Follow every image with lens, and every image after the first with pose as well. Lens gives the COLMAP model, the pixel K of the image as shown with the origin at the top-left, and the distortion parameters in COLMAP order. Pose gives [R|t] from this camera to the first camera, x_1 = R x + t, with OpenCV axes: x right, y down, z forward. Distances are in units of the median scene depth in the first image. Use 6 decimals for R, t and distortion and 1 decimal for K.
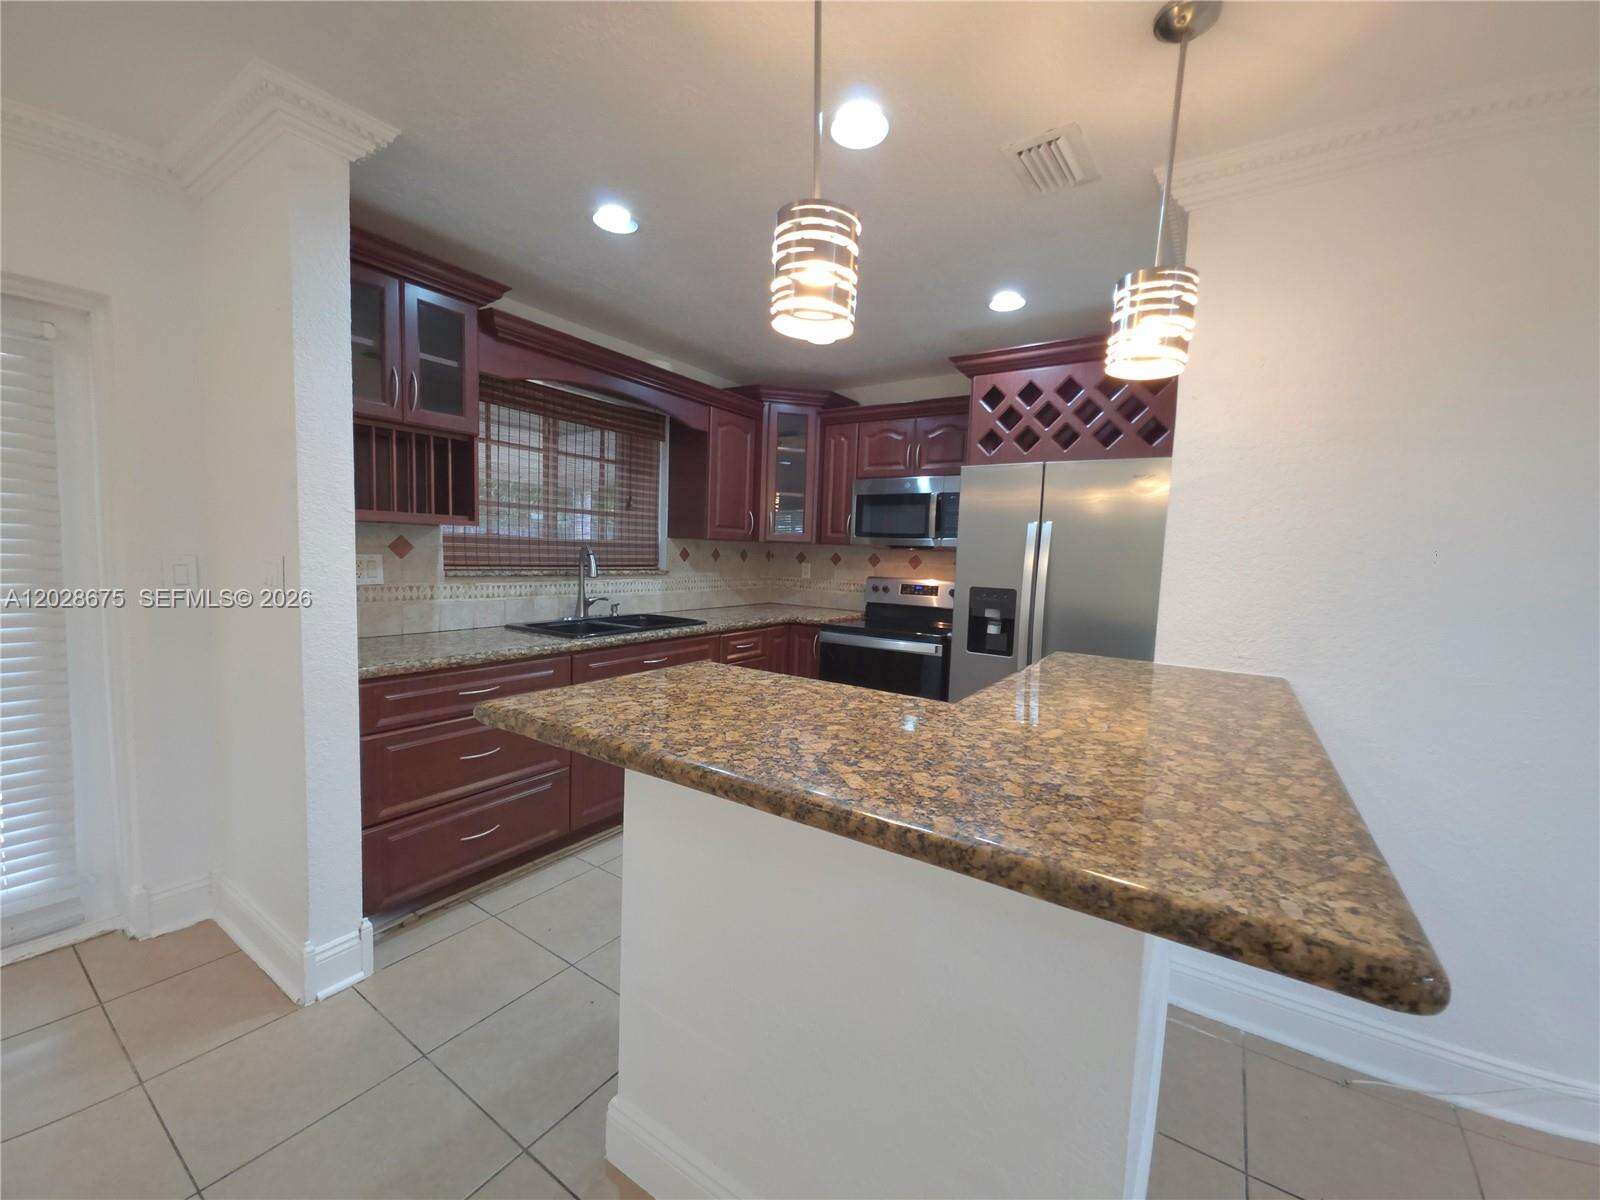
lens RADIAL K [[634.2, 0, 803.5], [0, 634.2, 599.0], [0, 0, 1]] dist [0.012948, -0.006065]
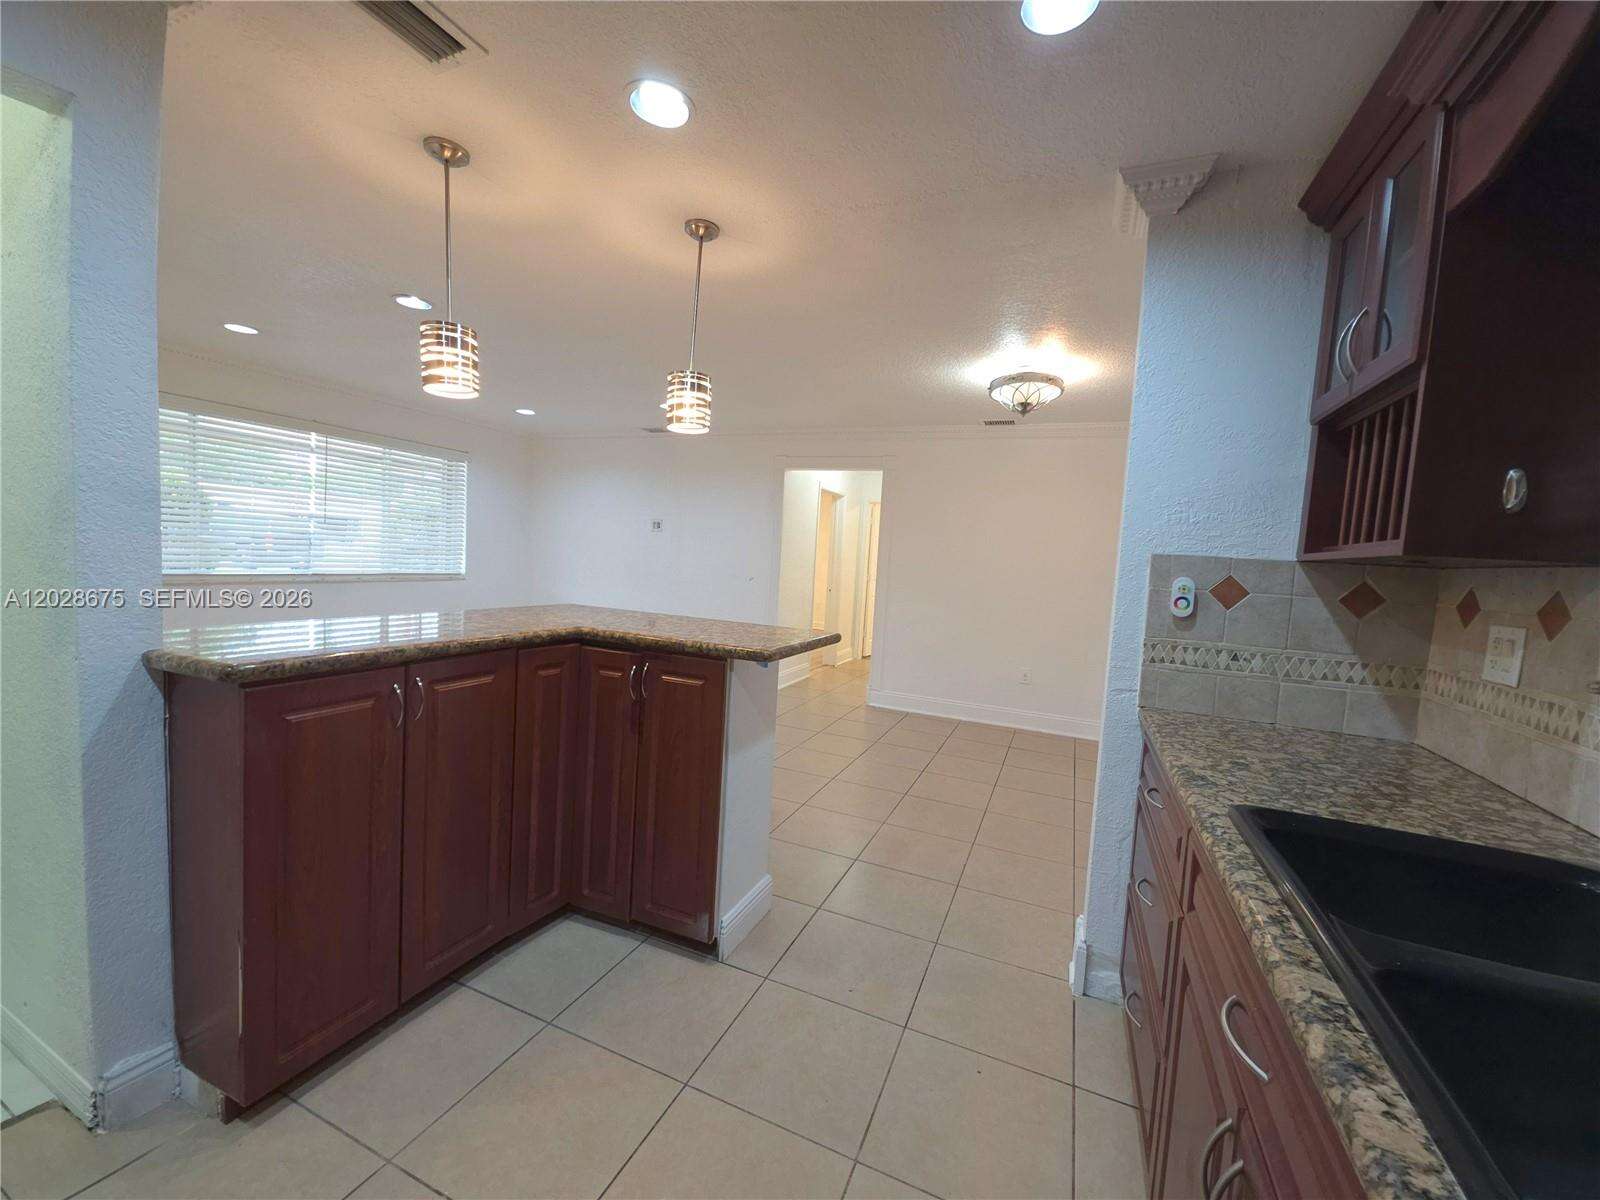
lens RADIAL K [[634.2, 0, 800.1], [0, 634.2, 596.6], [0, 0, 1]] dist [0.012948, -0.006065]
pose [[-0.978441, -0.086857, -0.187372, -0.002894], [-0.112995, 0.984566, 0.133650, -0.084233], [0.172872, 0.151940, -0.973154, 1.194215]]
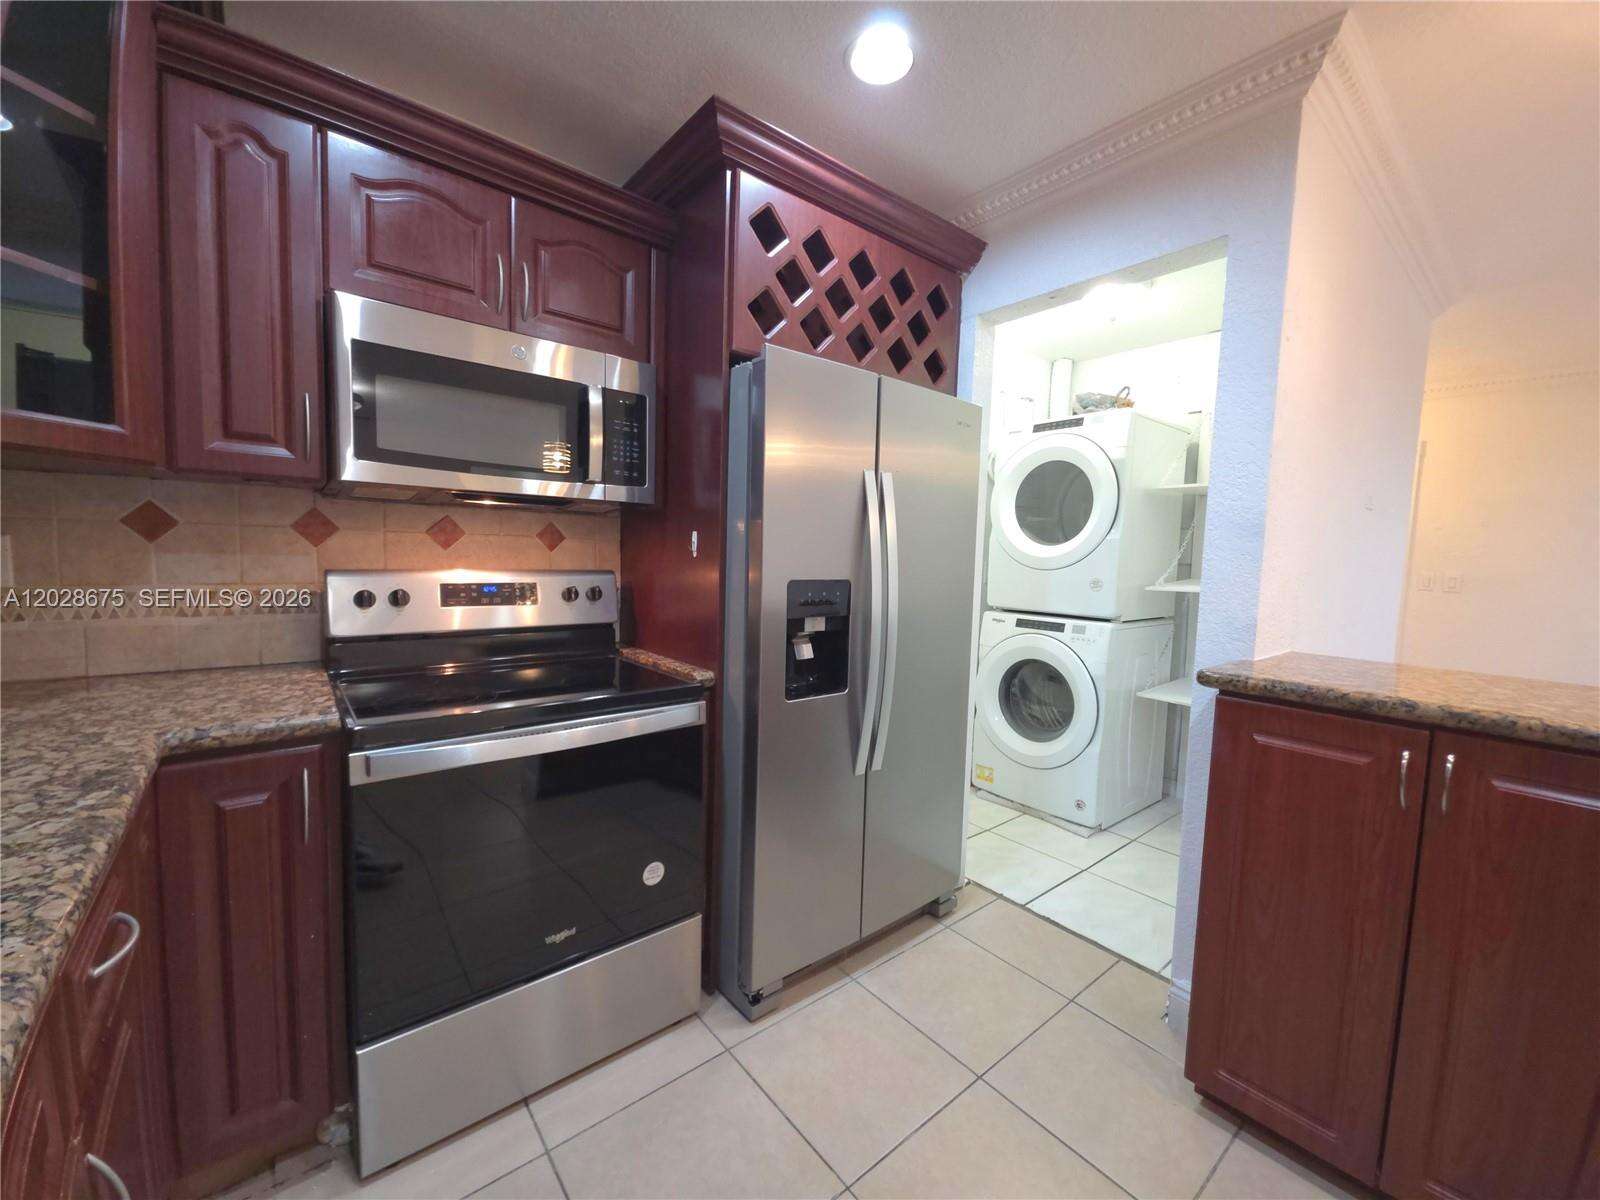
lens RADIAL K [[634.2, 0, 800.7], [0, 634.2, 606.0], [0, 0, 1]] dist [0.012948, -0.006065]
pose [[0.288151, -0.100569, 0.952289, -0.256296], [0.052485, 0.994634, 0.089160, -0.046644], [-0.956145, 0.024289, 0.291883, 0.870393]]
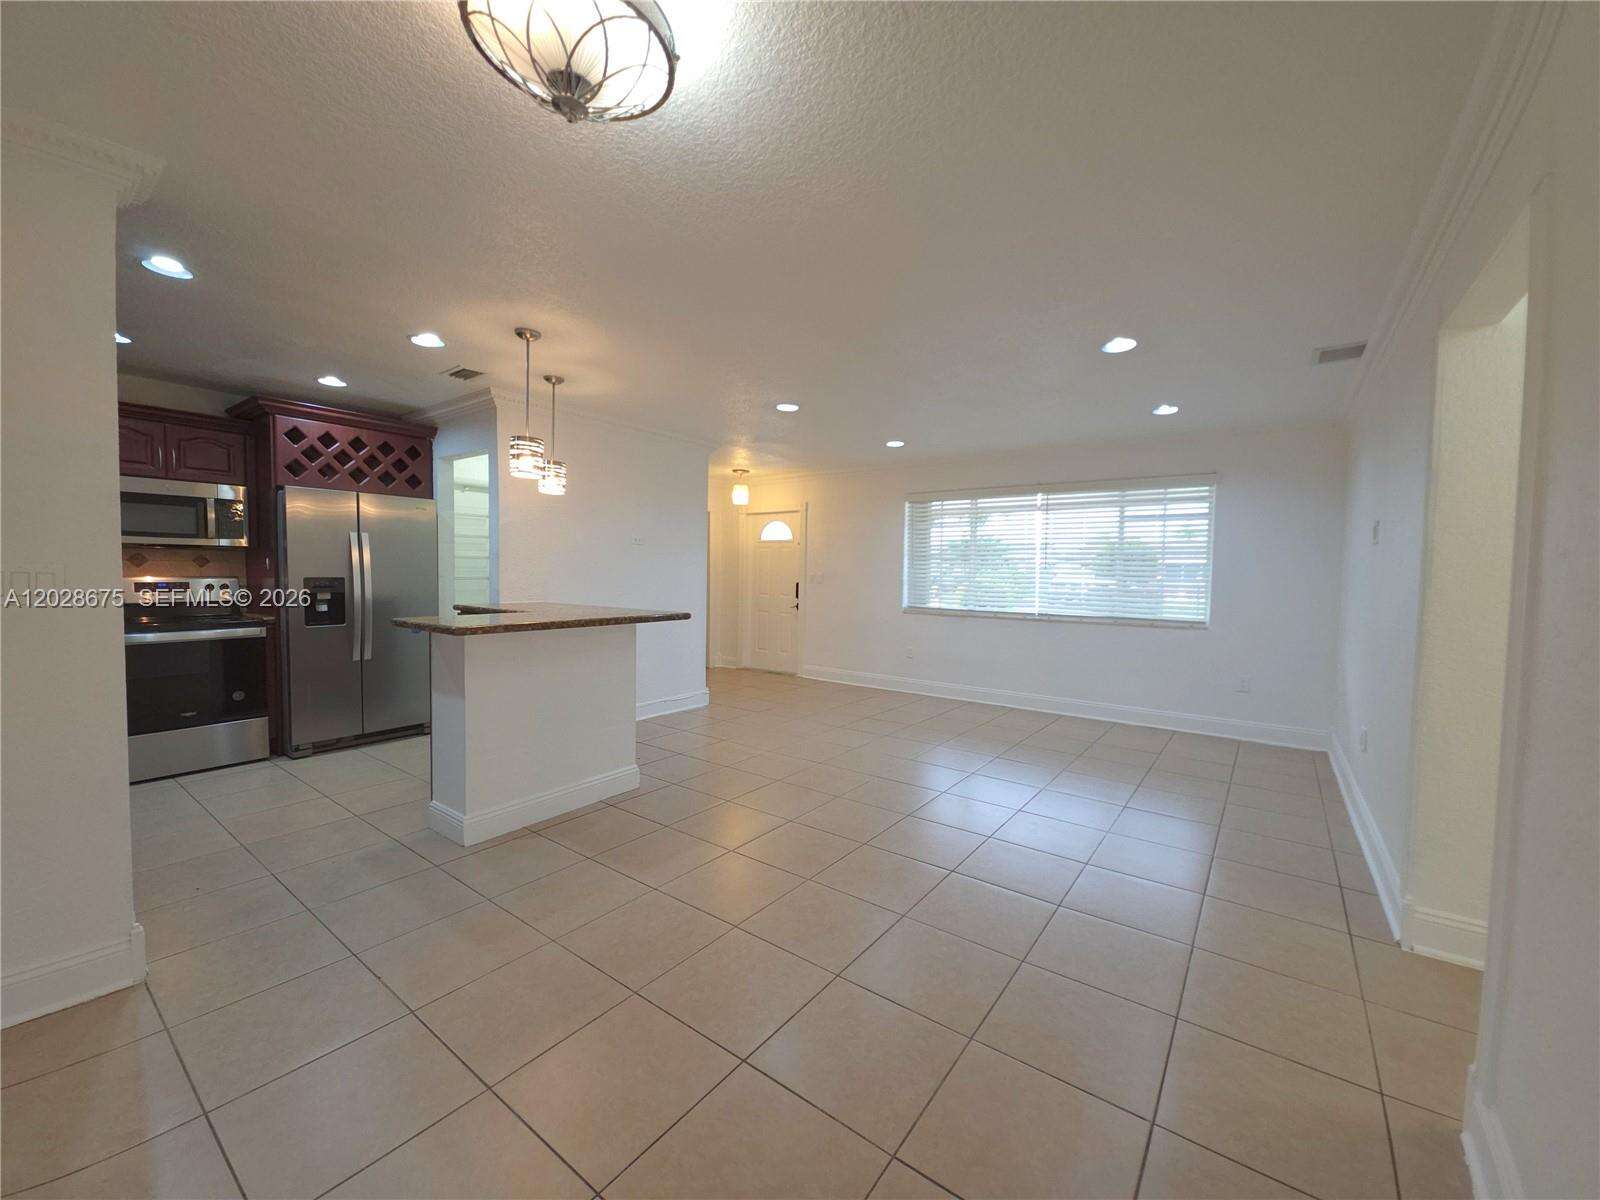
lens RADIAL K [[634.2, 0, 811.5], [0, 634.2, 603.8], [0, 0, 1]] dist [0.012948, -0.006065]
pose [[0.042352, -0.085564, 0.995432, -1.077939], [0.064684, 0.994471, 0.082729, -0.006588], [-0.997007, 0.060885, 0.047652, -0.130729]]
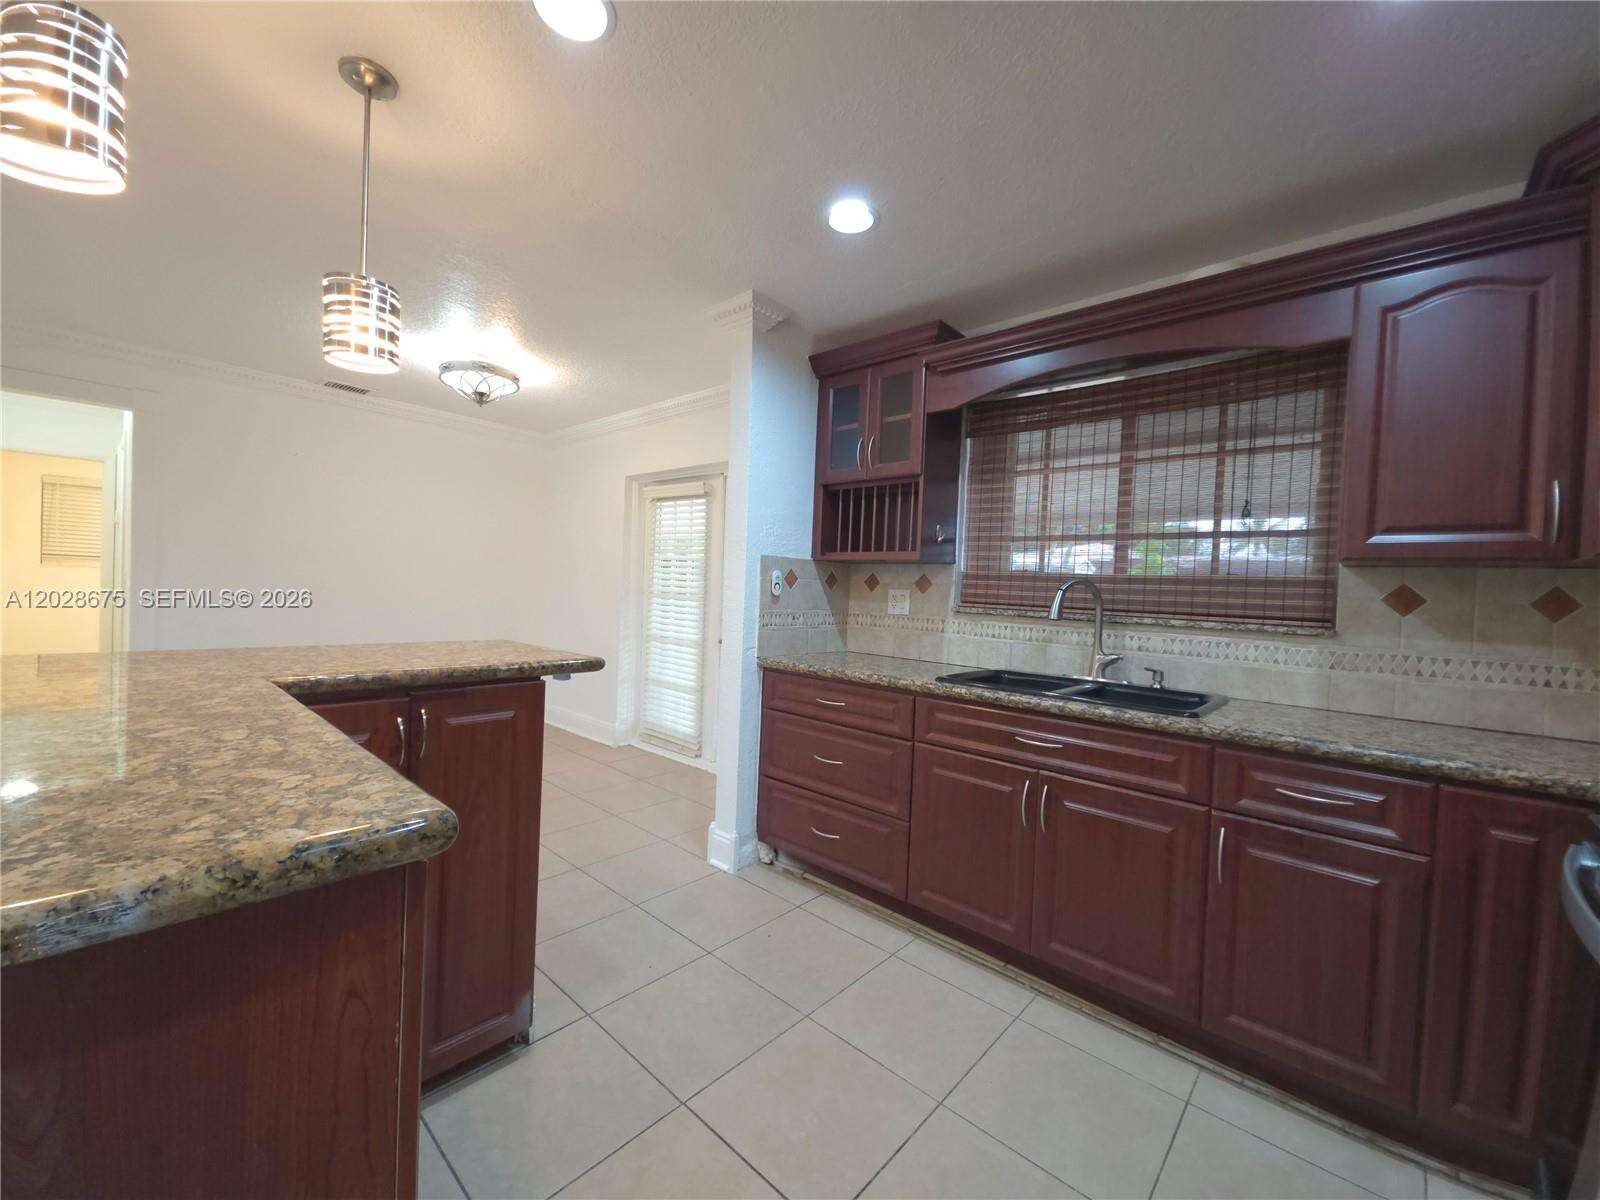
lens RADIAL K [[634.2, 0, 801.1], [0, 634.2, 601.8], [0, 0, 1]] dist [0.012948, -0.006065]
pose [[-0.145916, -0.021841, -0.989056, 0.464946], [-0.123338, 0.992358, -0.003718, -0.015889], [0.981578, 0.121446, -0.147495, 0.841581]]
